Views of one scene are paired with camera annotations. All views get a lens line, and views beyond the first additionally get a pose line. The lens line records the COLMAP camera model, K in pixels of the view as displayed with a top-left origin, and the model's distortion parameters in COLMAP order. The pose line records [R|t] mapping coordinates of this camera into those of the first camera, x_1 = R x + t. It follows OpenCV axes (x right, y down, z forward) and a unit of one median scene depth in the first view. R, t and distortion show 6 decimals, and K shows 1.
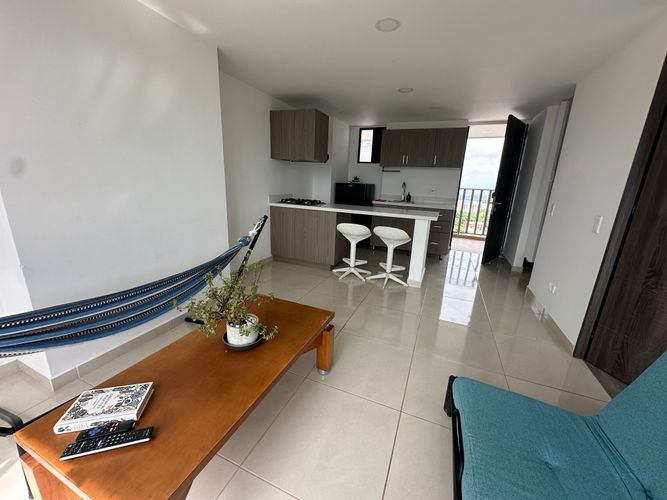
lens RADIAL K [[265.1, 0, 333.8], [0, 265.1, 250.6], [0, 0, 1]] dist [-0.002878, 0.000405]
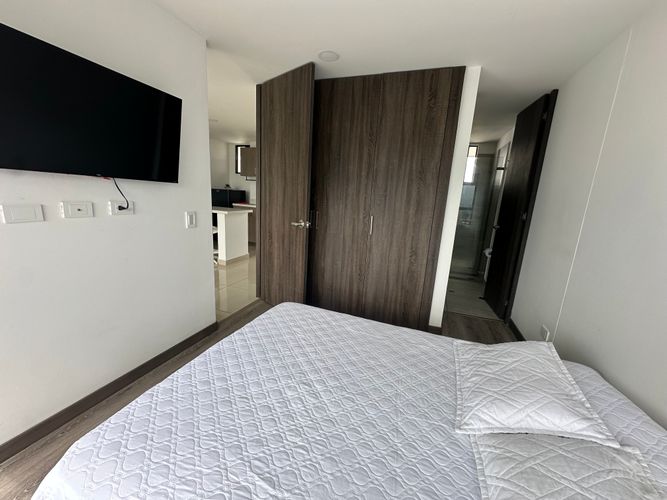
lens RADIAL K [[265.1, 0, 332.5], [0, 265.1, 247.3], [0, 0, 1]] dist [-0.002878, 0.000405]
pose [[0.998751, 0.006765, 0.049503, 0.526761], [-0.003817, 0.998226, -0.059418, 0.086330], [-0.049817, 0.059155, 0.997005, -0.236626]]
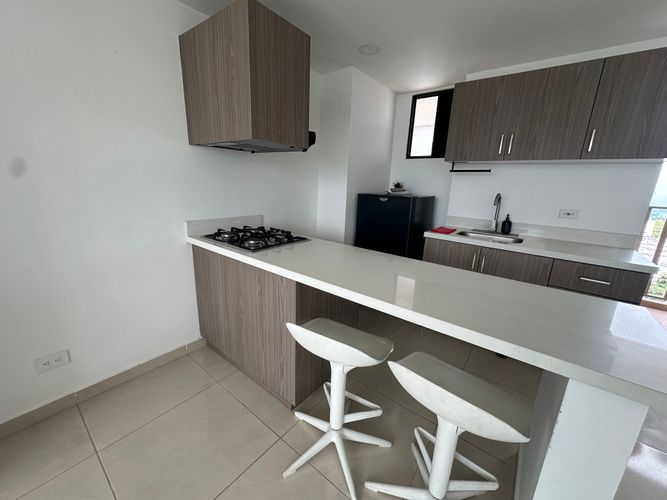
lens RADIAL K [[265.1, 0, 334.2], [0, 265.1, 250.8], [0, 0, 1]] dist [-0.002878, 0.000405]
pose [[0.966174, 0.059784, -0.250865, 0.104750], [-0.065096, 0.997795, -0.012923, -0.129075], [0.249539, 0.028816, 0.967936, 0.463814]]
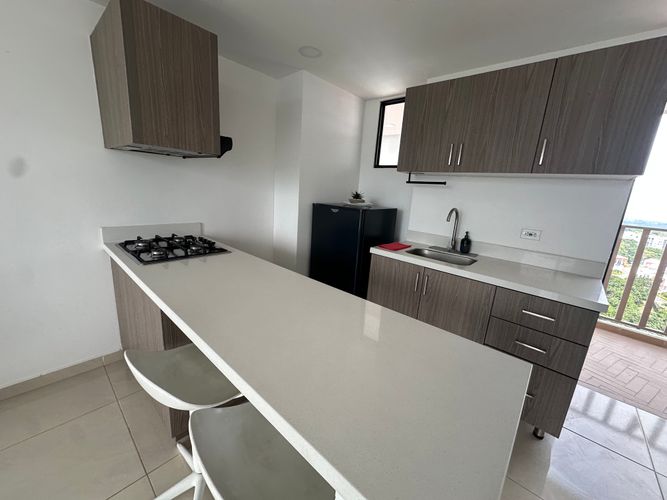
lens RADIAL K [[265.1, 0, 333.7], [0, 265.1, 250.4], [0, 0, 1]] dist [-0.002878, 0.000405]
pose [[0.945958, 0.094233, -0.310297, 0.215660], [-0.109497, 0.993469, -0.032105, -0.153547], [0.305245, 0.064346, 0.950097, 0.528779]]
